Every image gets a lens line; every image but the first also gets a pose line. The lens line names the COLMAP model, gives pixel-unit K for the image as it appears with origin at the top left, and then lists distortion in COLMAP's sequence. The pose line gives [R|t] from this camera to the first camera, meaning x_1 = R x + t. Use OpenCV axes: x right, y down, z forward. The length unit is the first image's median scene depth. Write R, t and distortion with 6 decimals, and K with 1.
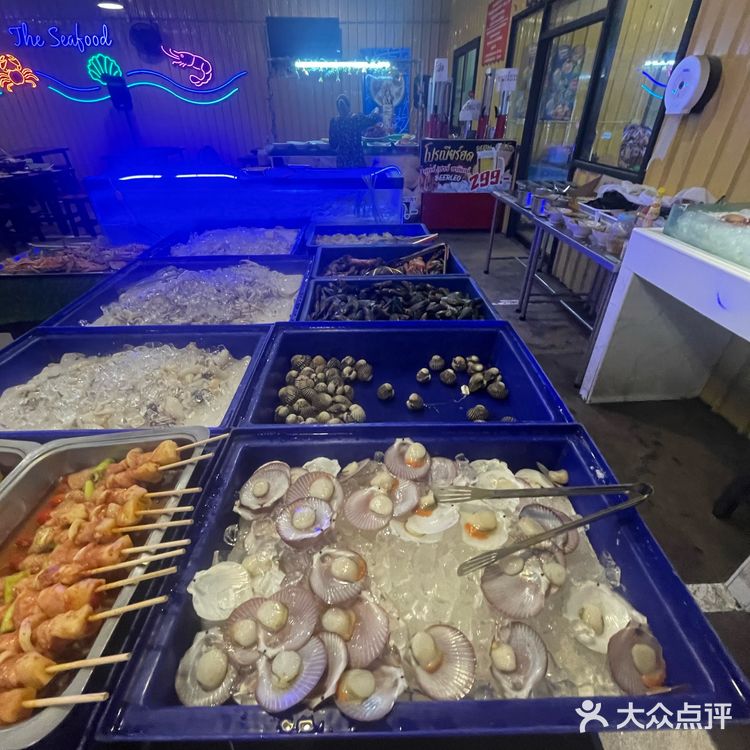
lens RADIAL K [[405.9, 0, 376.5], [0, 405.9, 377.4], [0, 0, 1]] dist [-0.005879, 0.005207]
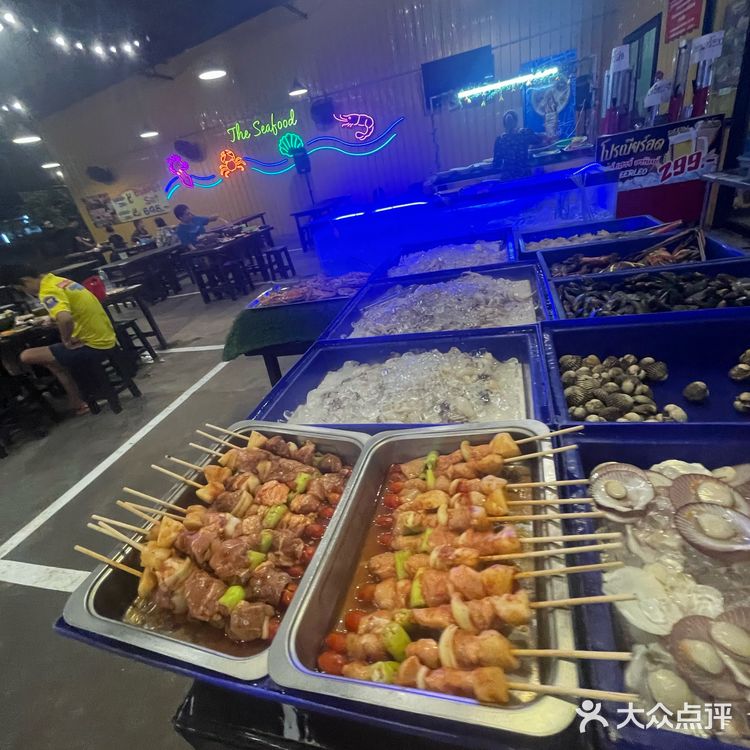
lens RADIAL K [[405.9, 0, 377.9], [0, 405.9, 377.9], [0, 0, 1]] dist [-0.005879, 0.005207]
pose [[0.940022, -0.024902, -0.340202, -0.181278], [0.004430, 0.998139, -0.060821, 0.032074], [0.341084, 0.055666, 0.938383, -0.006751]]
